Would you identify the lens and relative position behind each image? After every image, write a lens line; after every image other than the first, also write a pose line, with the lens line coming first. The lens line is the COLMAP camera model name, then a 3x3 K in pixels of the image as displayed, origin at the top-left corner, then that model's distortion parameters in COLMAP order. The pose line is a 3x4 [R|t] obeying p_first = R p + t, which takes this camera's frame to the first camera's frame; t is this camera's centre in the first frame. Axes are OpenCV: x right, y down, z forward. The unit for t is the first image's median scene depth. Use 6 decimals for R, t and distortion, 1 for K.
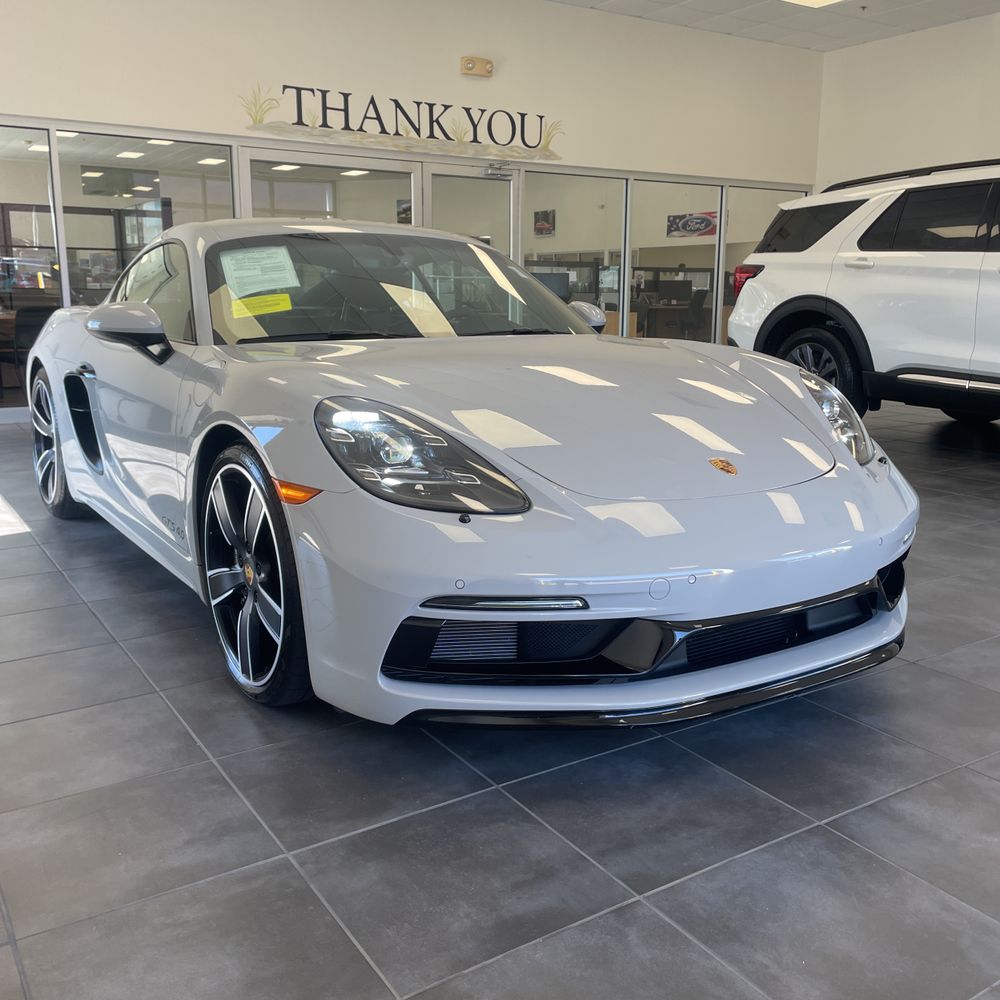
lens RADIAL K [[1018.6, 0, 514.6], [0, 1018.6, 498.7], [0, 0, 1]] dist [0.100685, -0.117772]
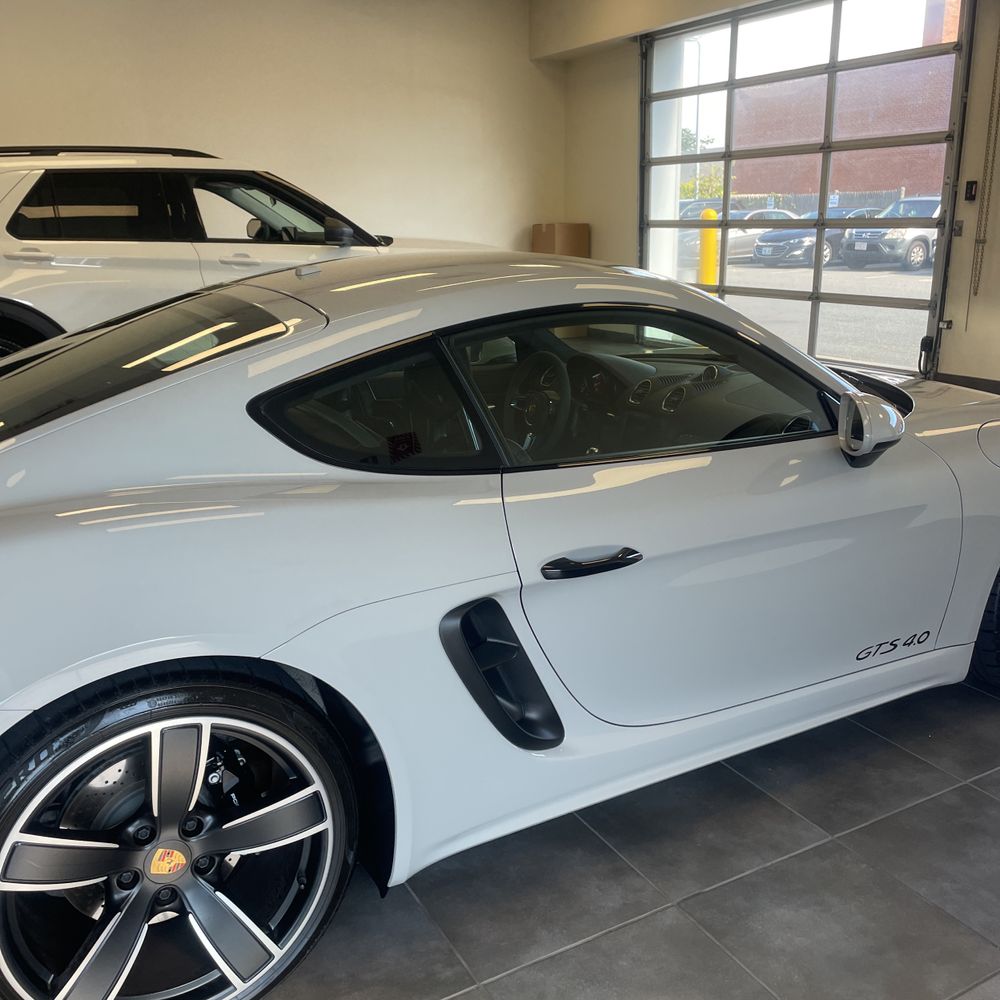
lens RADIAL K [[1018.6, 0, 514.6], [0, 1018.6, 498.7], [0, 0, 1]] dist [0.100685, -0.117772]
pose [[0.063826, -0.277228, 0.958682, -0.382123], [0.221194, 0.940677, 0.257295, -0.123679], [-0.973139, 0.195632, 0.121361, 0.395649]]
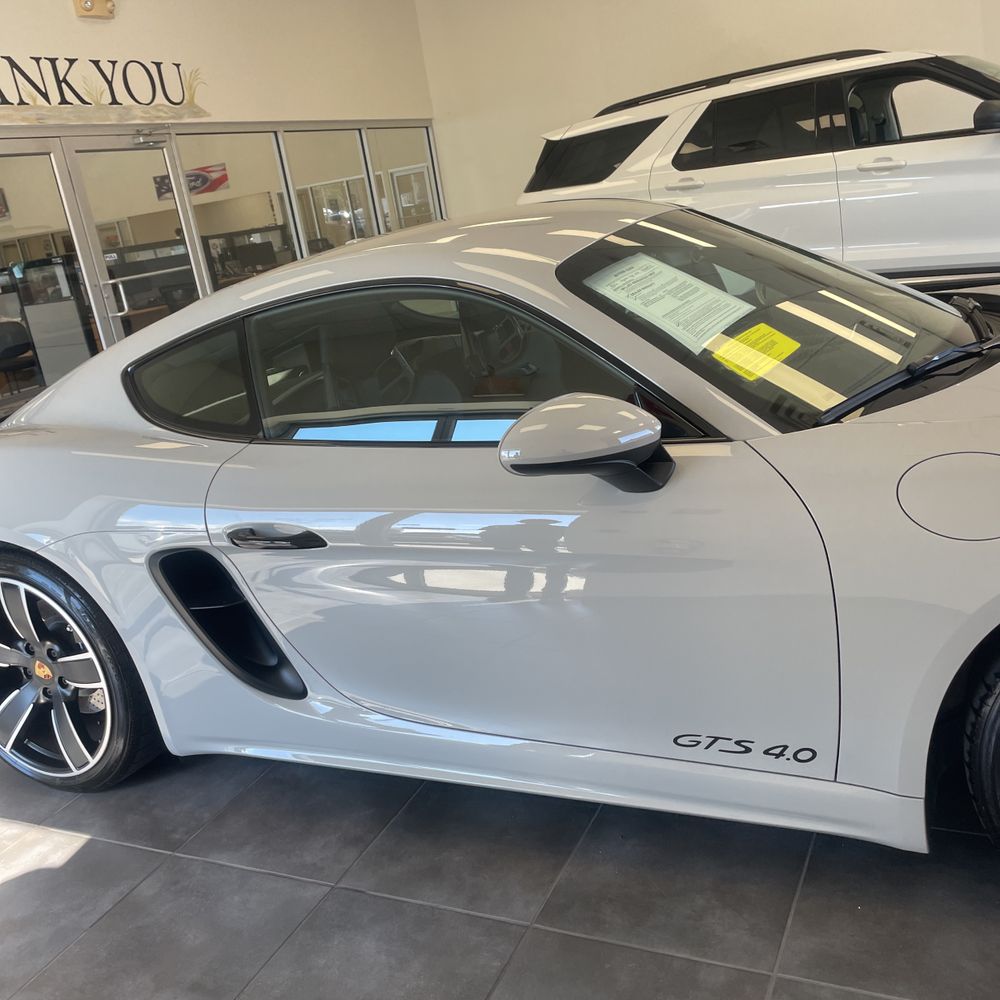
lens RADIAL K [[1018.6, 0, 514.6], [0, 1018.6, 498.7], [0, 0, 1]] dist [0.100685, -0.117772]
pose [[0.844055, -0.281618, 0.456358, -0.229277], [0.260174, 0.959193, 0.110714, -0.069815], [-0.468915, 0.025284, 0.882882, 0.176572]]
